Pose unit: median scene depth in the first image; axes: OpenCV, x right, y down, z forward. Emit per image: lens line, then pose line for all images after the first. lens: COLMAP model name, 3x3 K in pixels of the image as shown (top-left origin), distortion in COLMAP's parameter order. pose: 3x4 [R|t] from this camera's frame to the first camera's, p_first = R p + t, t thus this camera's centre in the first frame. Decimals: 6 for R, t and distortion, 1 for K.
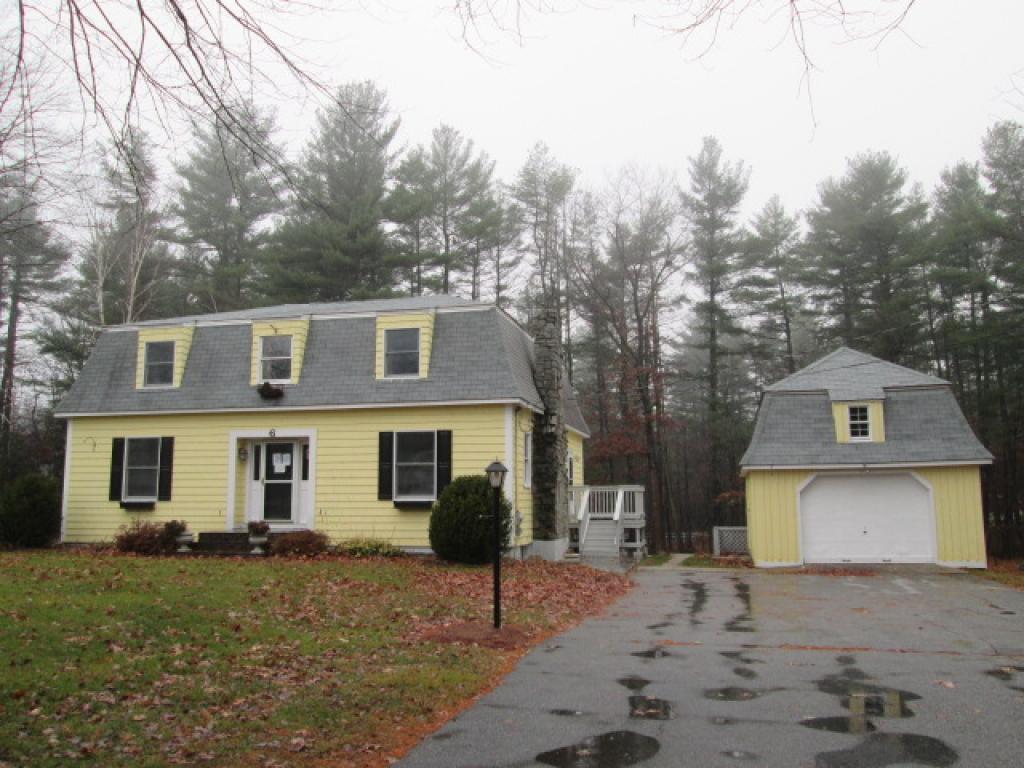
lens RADIAL K [[864.6, 0, 512.0], [0, 864.6, 384.0], [0, 0, 1]] dist [-0.020171, -0.007655]
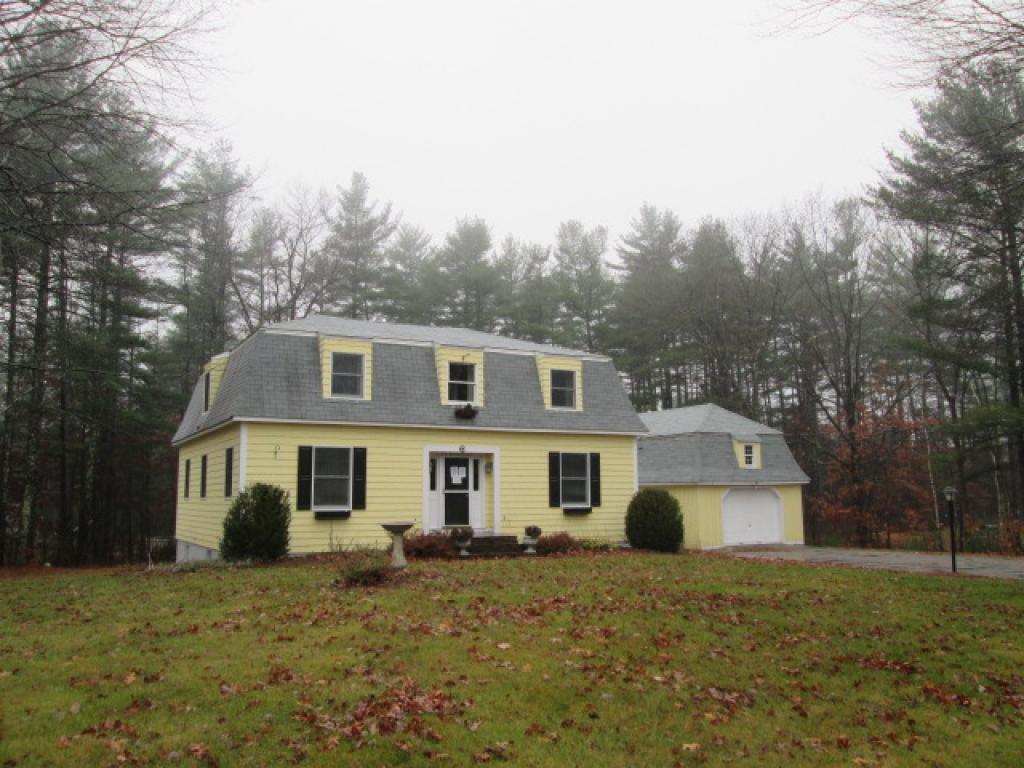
lens RADIAL K [[864.6, 0, 512.0], [0, 864.6, 384.0], [0, 0, 1]] dist [-0.020171, -0.007655]
pose [[0.744281, 0.086991, 0.662177, -0.977139], [-0.086492, 0.995686, -0.033589, 0.004568], [-0.662242, -0.032273, 0.748594, 0.108600]]
